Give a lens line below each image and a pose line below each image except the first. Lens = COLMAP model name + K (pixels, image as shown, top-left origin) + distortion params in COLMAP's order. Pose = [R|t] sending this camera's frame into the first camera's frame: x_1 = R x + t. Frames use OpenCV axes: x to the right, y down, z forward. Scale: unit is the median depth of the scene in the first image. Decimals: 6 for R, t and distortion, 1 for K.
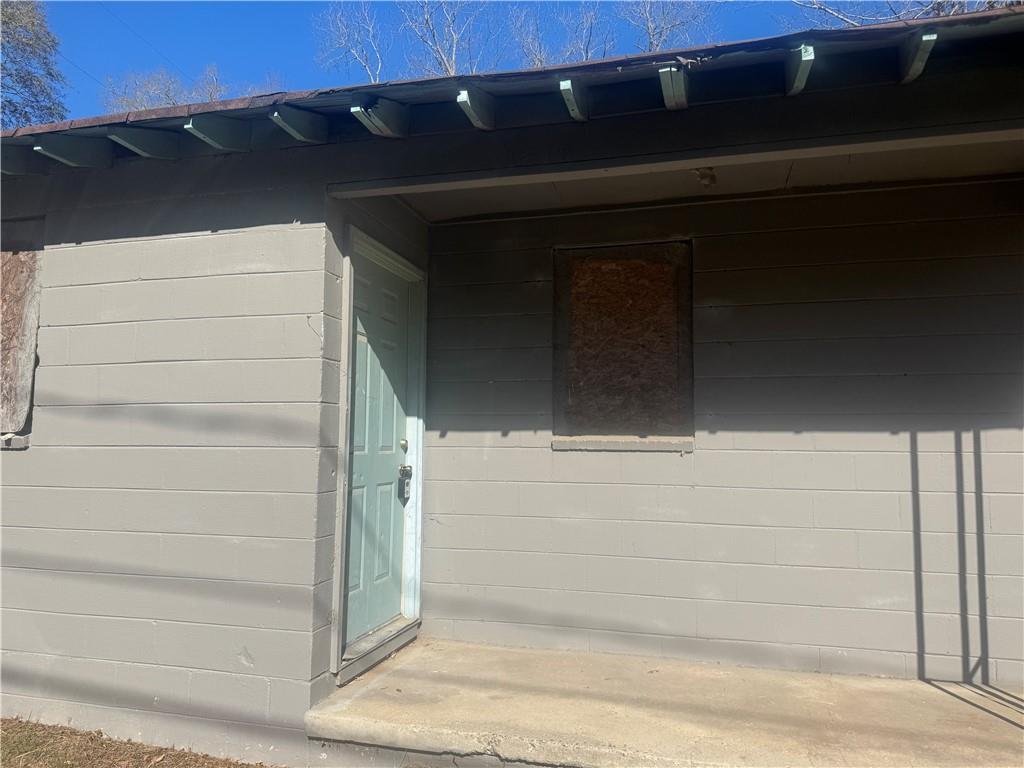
lens RADIAL K [[713.0, 0, 515.9], [0, 713.0, 380.9], [0, 0, 1]] dist [0.096497, -0.139665]
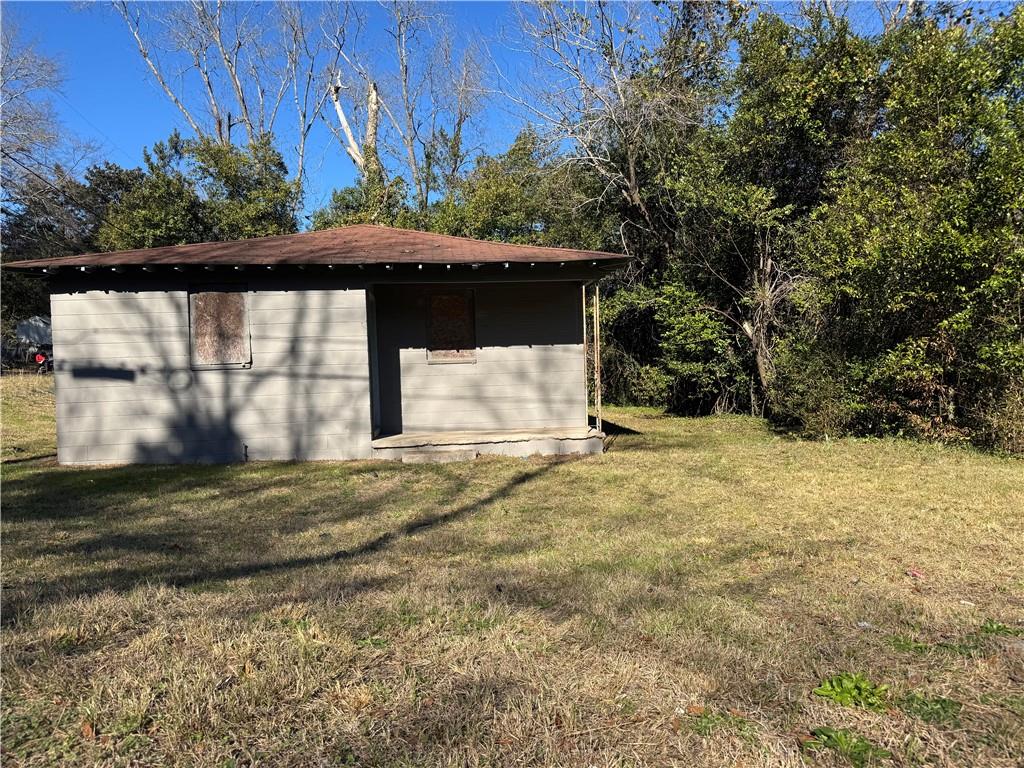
lens RADIAL K [[705.4, 0, 508.7], [0, 705.4, 386.1], [0, 0, 1]] dist [0.103073, -0.161932]
pose [[0.933461, -0.044342, 0.355929, -0.680847], [0.006917, 0.994370, 0.105738, -0.117285], [-0.358613, -0.096240, 0.928512, -1.816629]]
